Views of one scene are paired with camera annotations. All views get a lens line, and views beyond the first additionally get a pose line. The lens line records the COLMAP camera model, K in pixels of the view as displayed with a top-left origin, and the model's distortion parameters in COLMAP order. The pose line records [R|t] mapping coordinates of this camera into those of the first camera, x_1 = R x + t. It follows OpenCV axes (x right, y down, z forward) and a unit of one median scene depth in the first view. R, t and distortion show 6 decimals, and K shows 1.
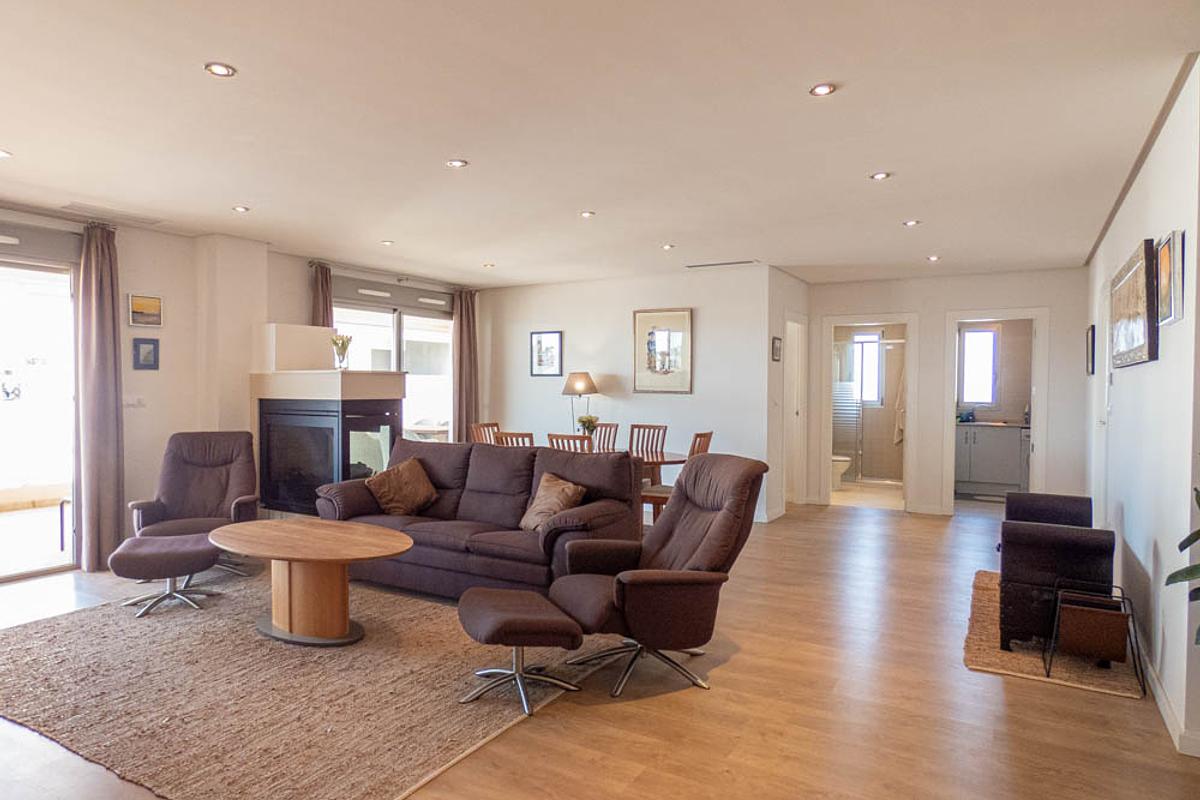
lens RADIAL K [[732.2, 0, 603.7], [0, 732.2, 398.6], [0, 0, 1]] dist [0.002500, 0.000976]
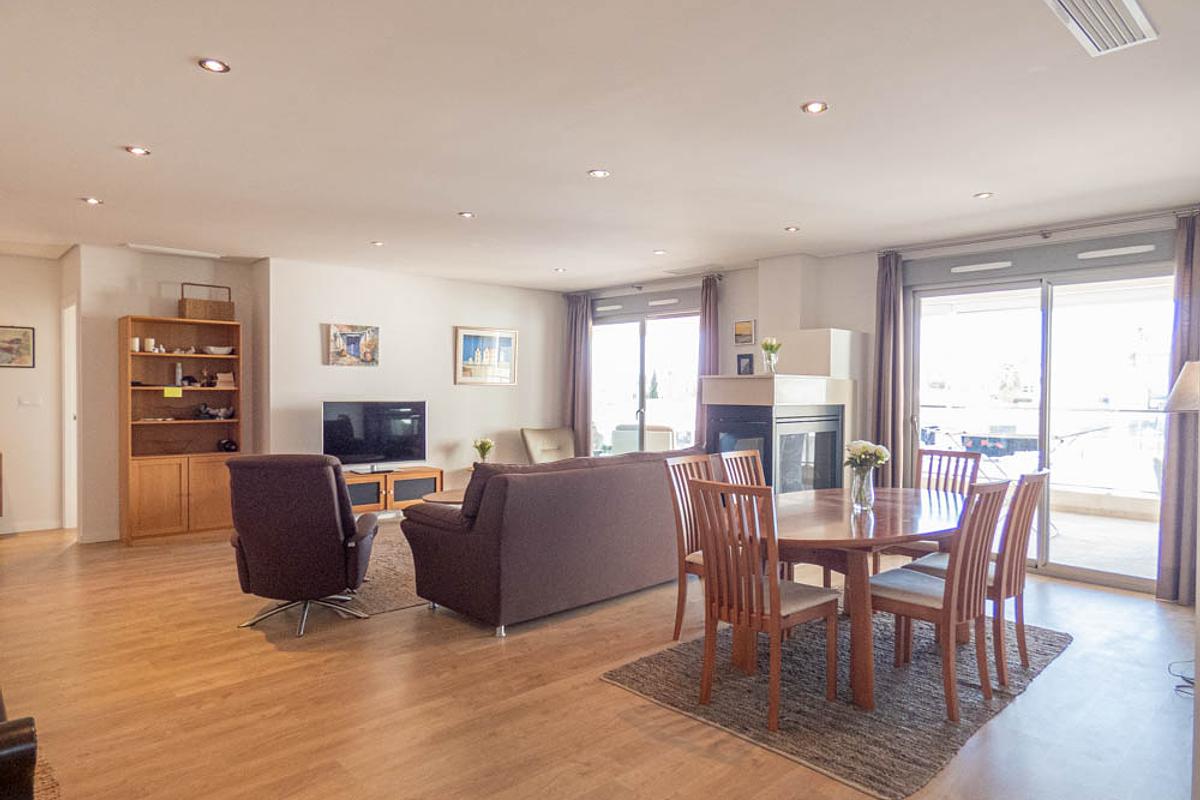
lens RADIAL K [[732.2, 0, 605.2], [0, 732.2, 398.4], [0, 0, 1]] dist [0.002500, 0.000976]
pose [[-0.292085, 0.014908, -0.956276, 0.732121], [-0.018069, 0.999614, 0.021103, -0.029132], [0.956222, 0.023442, -0.291702, 1.231066]]
